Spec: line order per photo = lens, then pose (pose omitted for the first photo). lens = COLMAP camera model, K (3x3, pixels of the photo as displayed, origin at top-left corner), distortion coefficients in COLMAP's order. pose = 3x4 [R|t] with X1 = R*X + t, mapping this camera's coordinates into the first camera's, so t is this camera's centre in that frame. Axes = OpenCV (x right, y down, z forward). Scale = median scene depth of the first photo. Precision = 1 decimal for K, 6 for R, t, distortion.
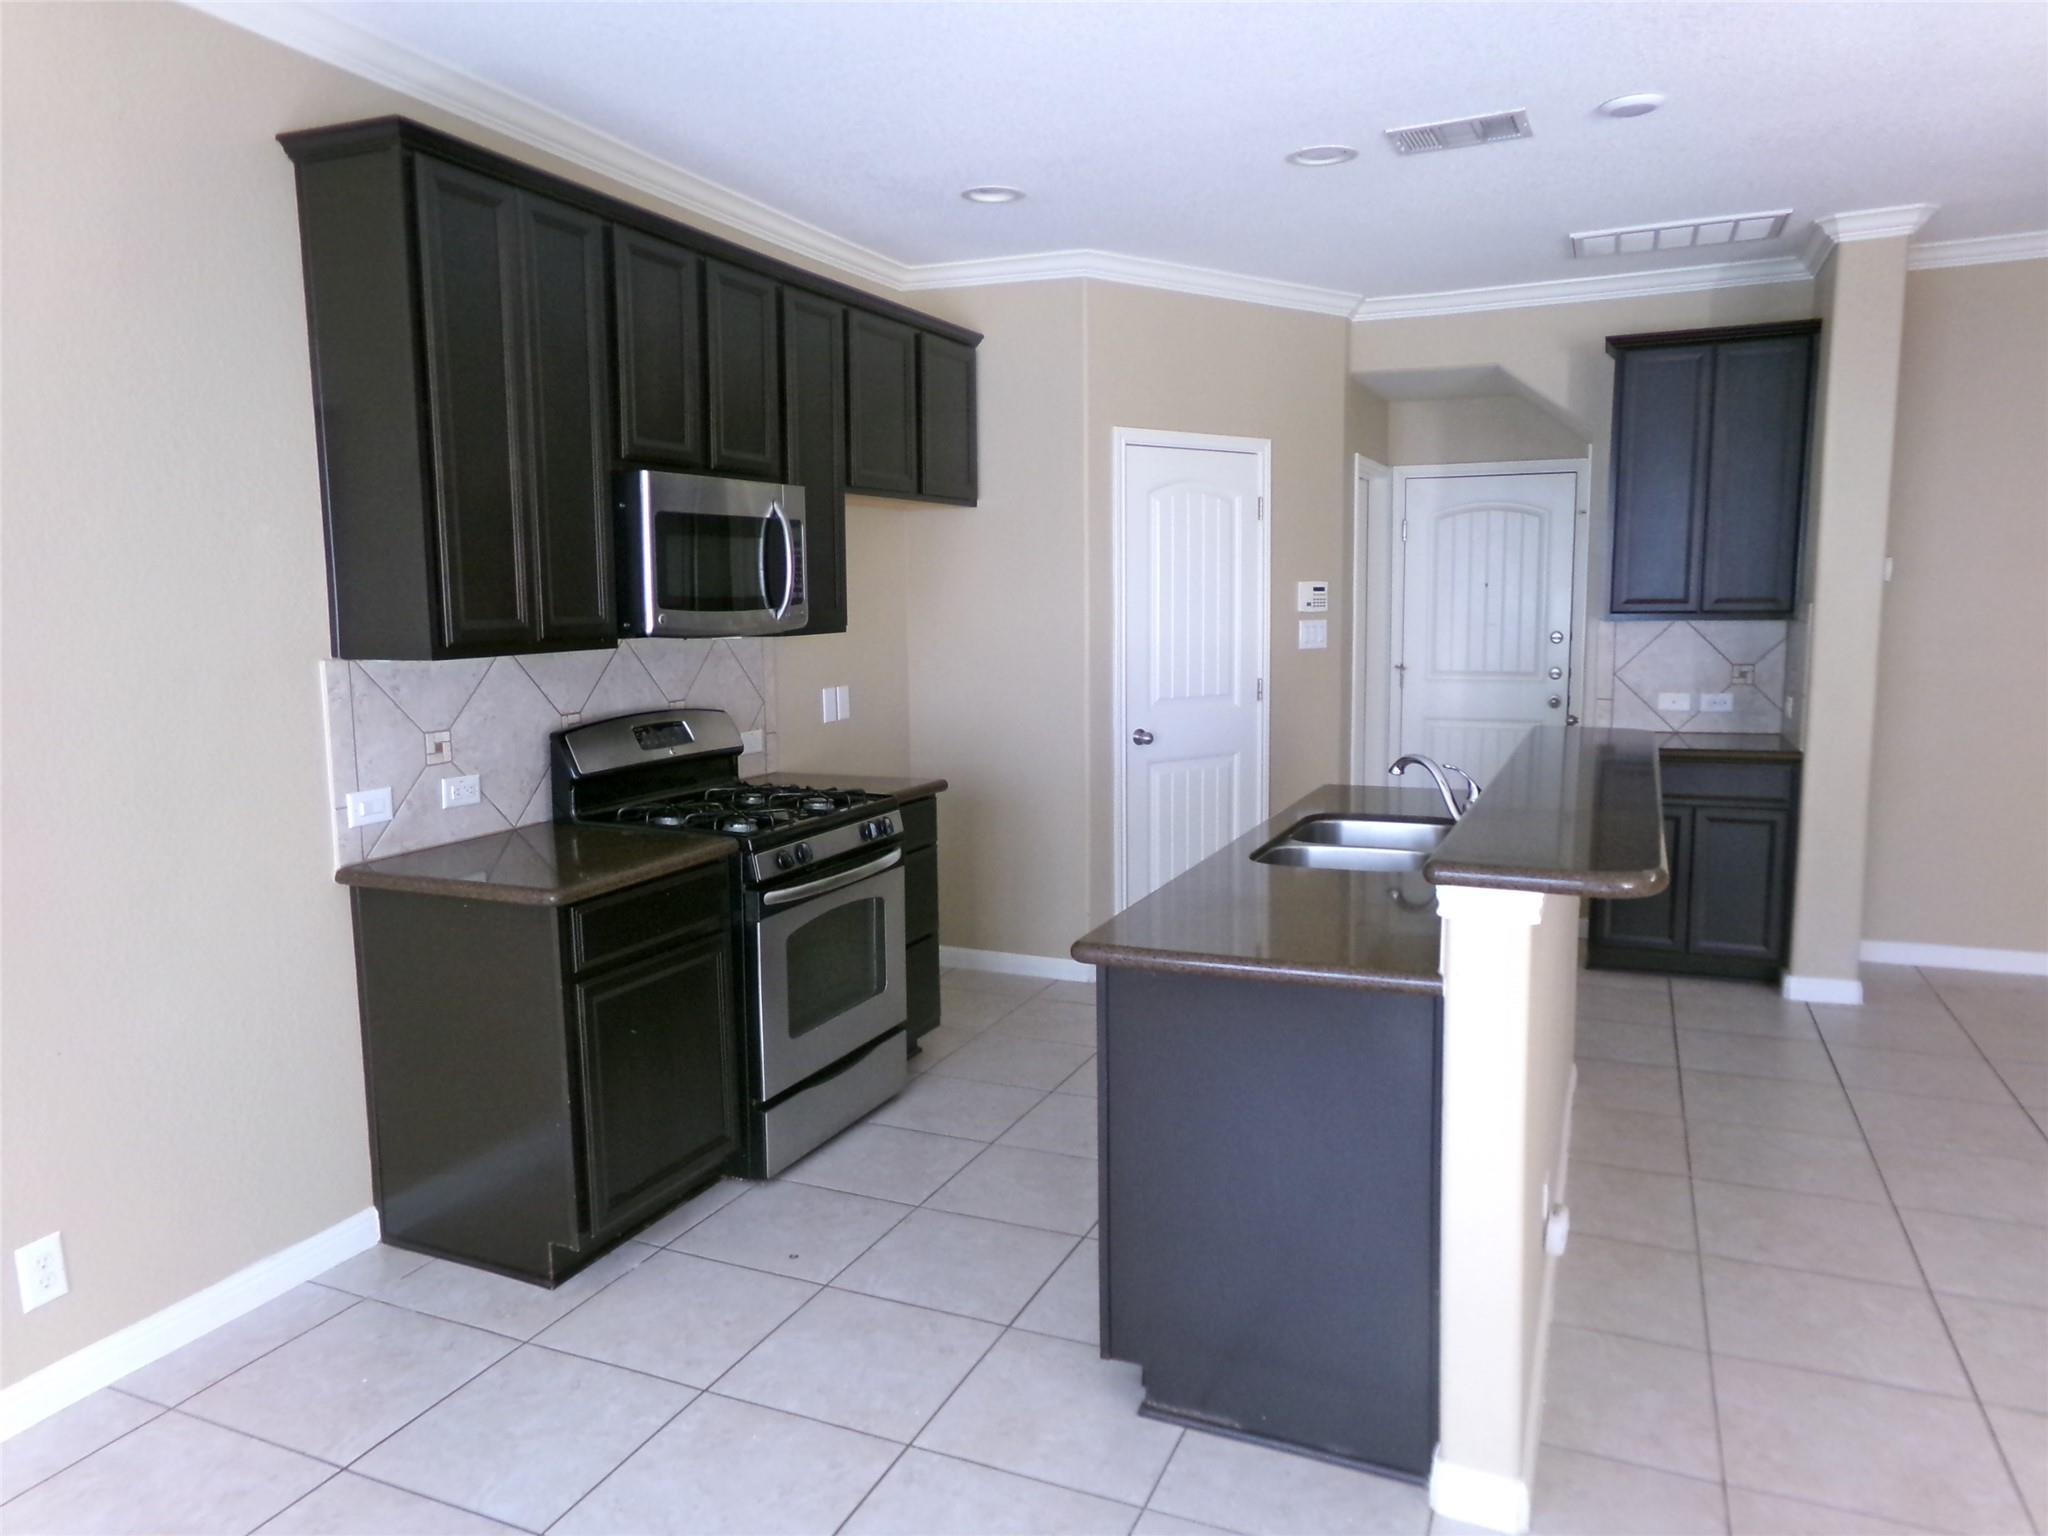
lens RADIAL K [[1451.0, 0, 1033.8], [0, 1451.0, 775.0], [0, 0, 1]] dist [0.008652, 0.084223]
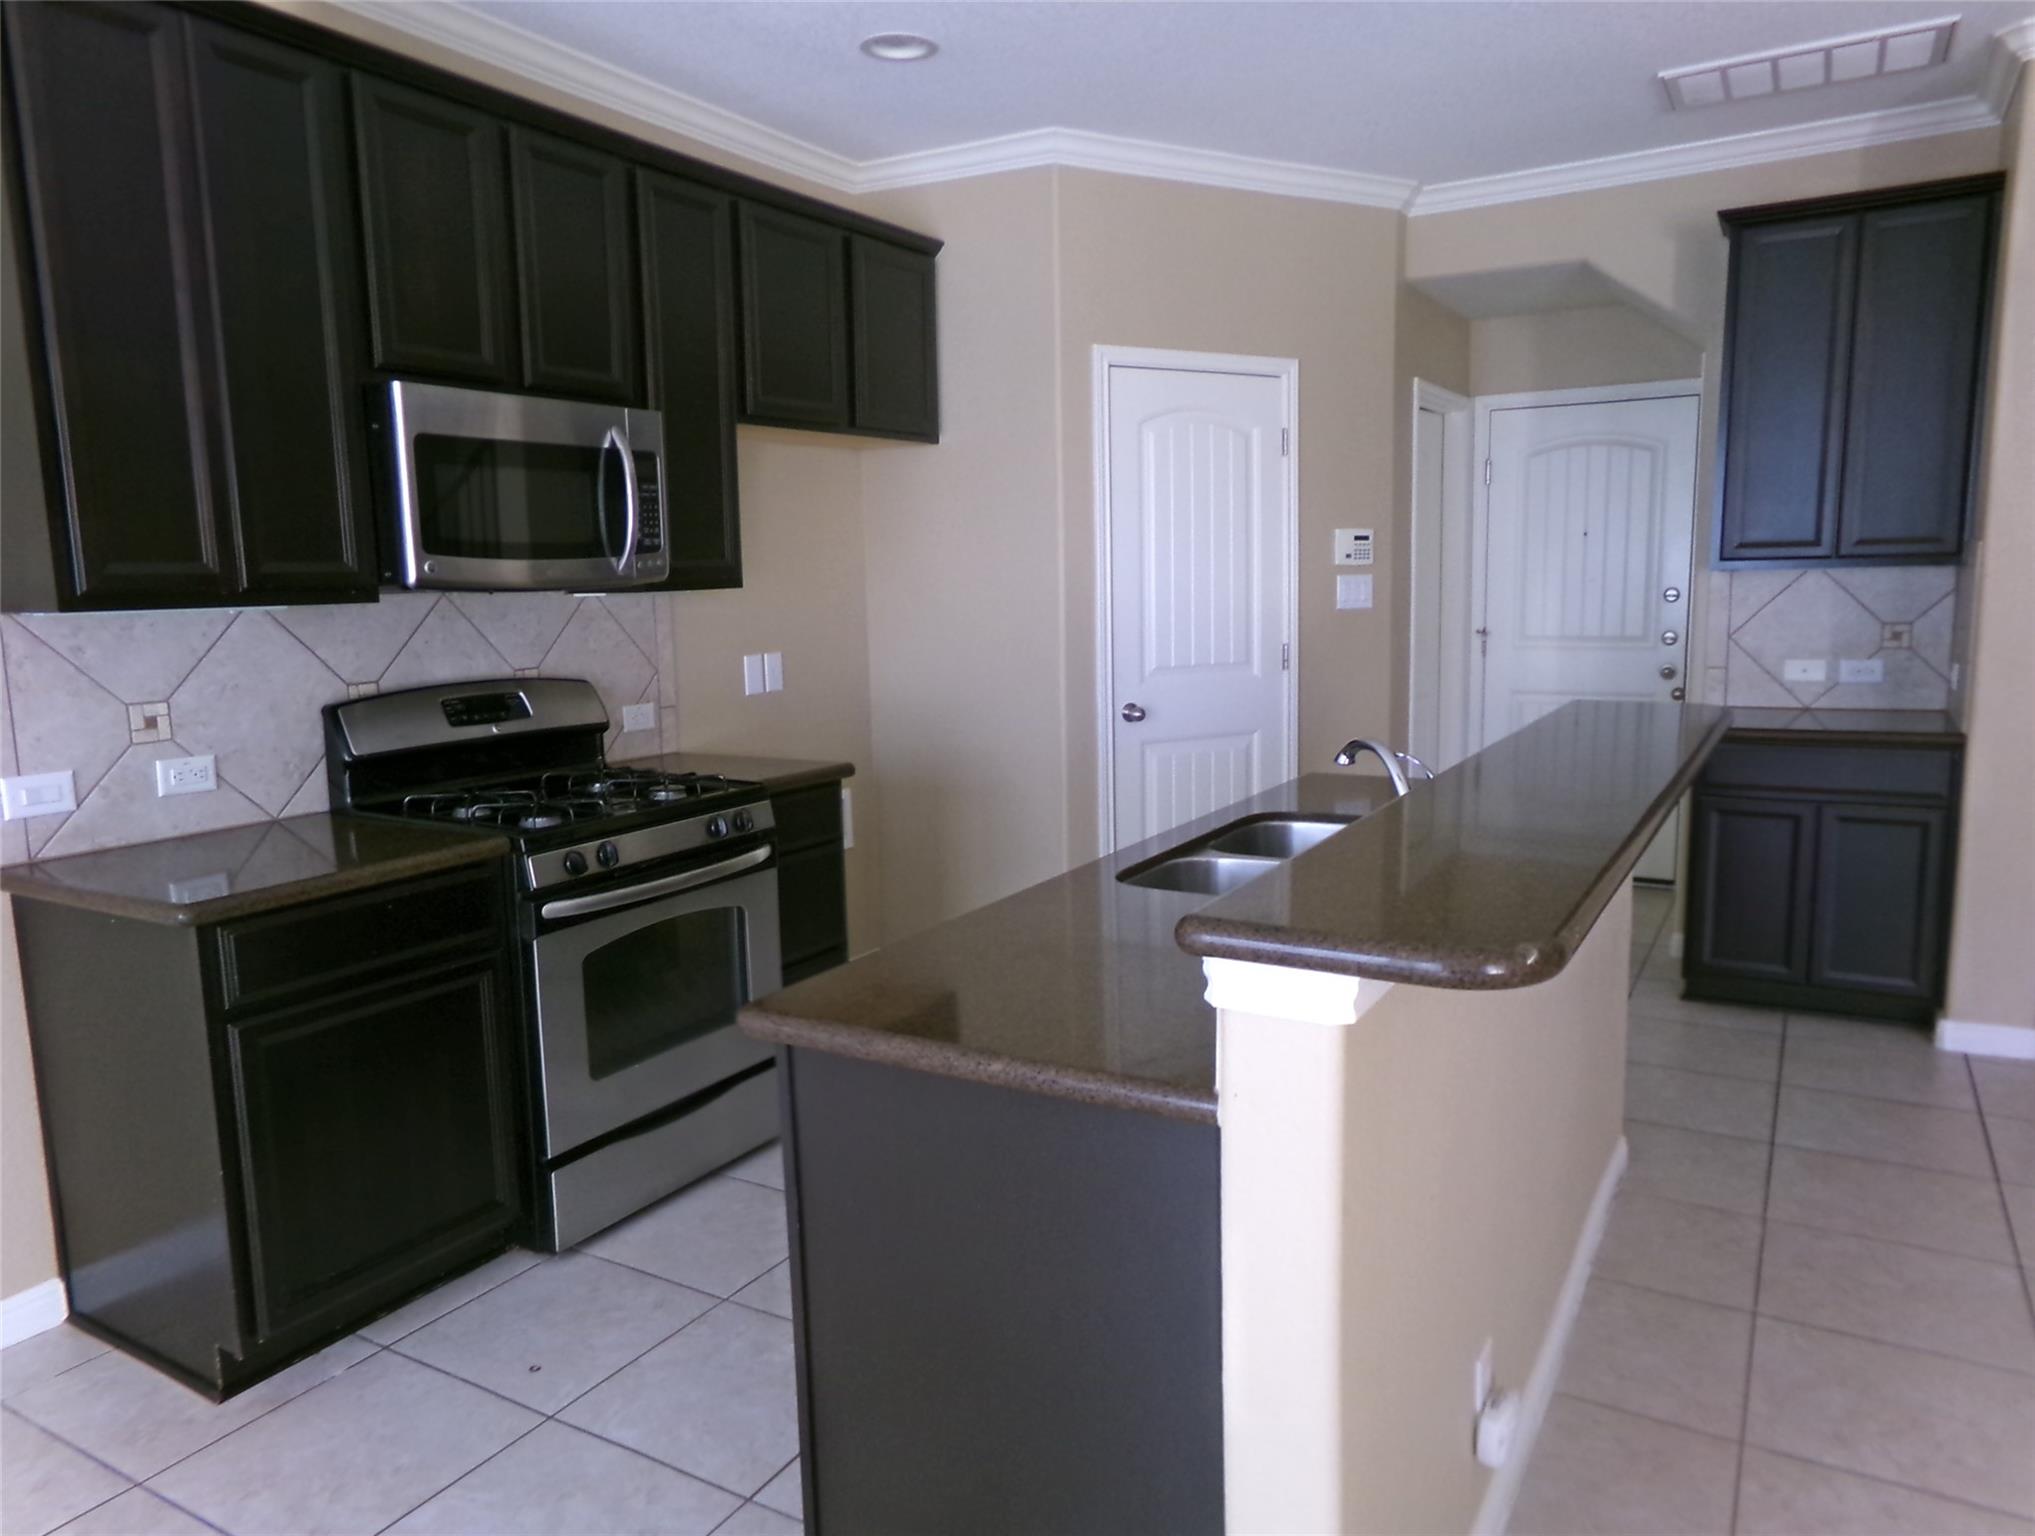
lens RADIAL K [[1418.6, 0, 1017.9], [0, 1418.6, 778.2], [0, 0, 1]] dist [0.033017, 0.009824]
pose [[0.991235, 0.009485, -0.131766, 0.136832], [-0.006696, 0.999744, 0.021590, -0.005971], [0.131937, -0.020519, 0.991046, 0.188306]]
